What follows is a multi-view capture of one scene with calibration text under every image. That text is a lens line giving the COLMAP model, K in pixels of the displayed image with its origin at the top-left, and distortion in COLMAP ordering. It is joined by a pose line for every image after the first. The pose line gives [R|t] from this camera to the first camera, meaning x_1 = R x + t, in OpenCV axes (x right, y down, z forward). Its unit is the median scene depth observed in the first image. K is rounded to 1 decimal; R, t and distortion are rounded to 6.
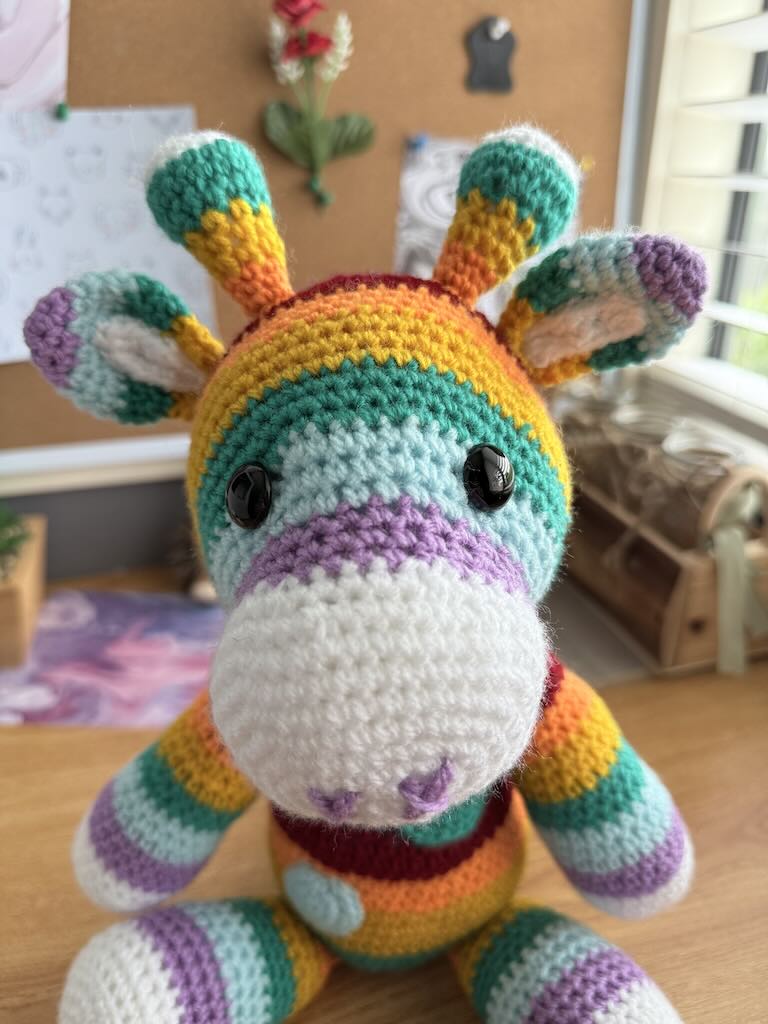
lens RADIAL K [[720.3, 0, 372.7], [0, 720.3, 495.7], [0, 0, 1]] dist [0.011240, 0.001079]
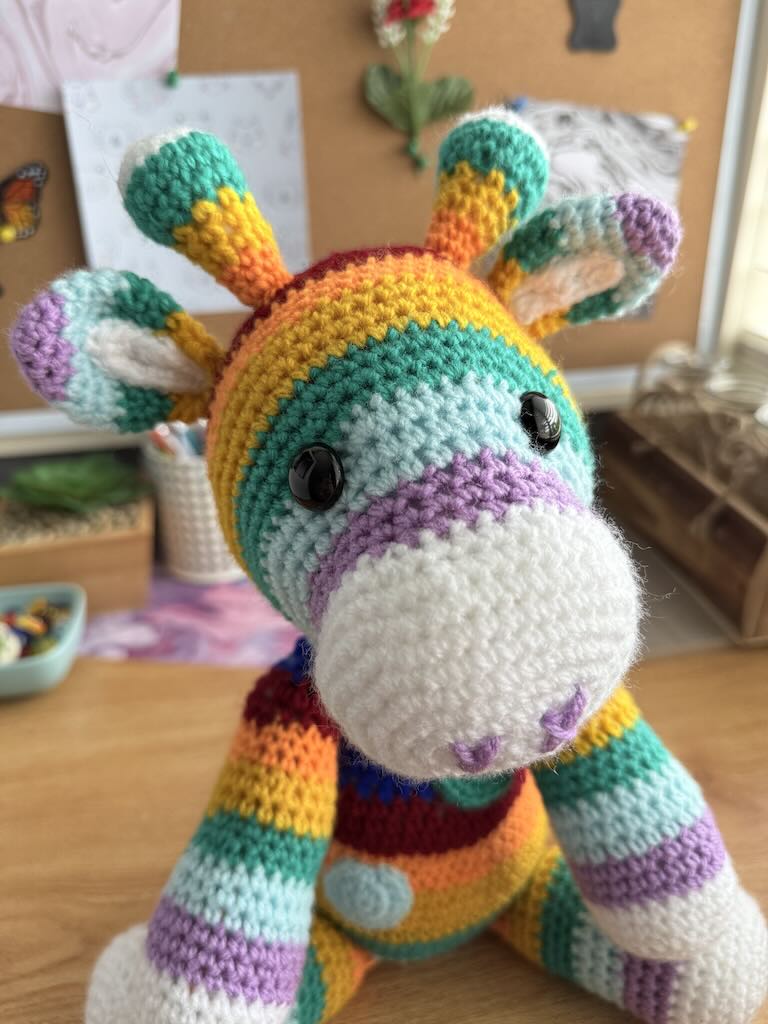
lens RADIAL K [[734.6, 0, 383.6], [0, 734.6, 495.1], [0, 0, 1]] dist [-0.068321, 0.139364]
pose [[0.963835, -0.148872, 0.221042, -0.288897], [0.152463, 0.988309, 0.000822, 0.035540], [-0.218580, 0.032908, 0.975264, 0.009179]]
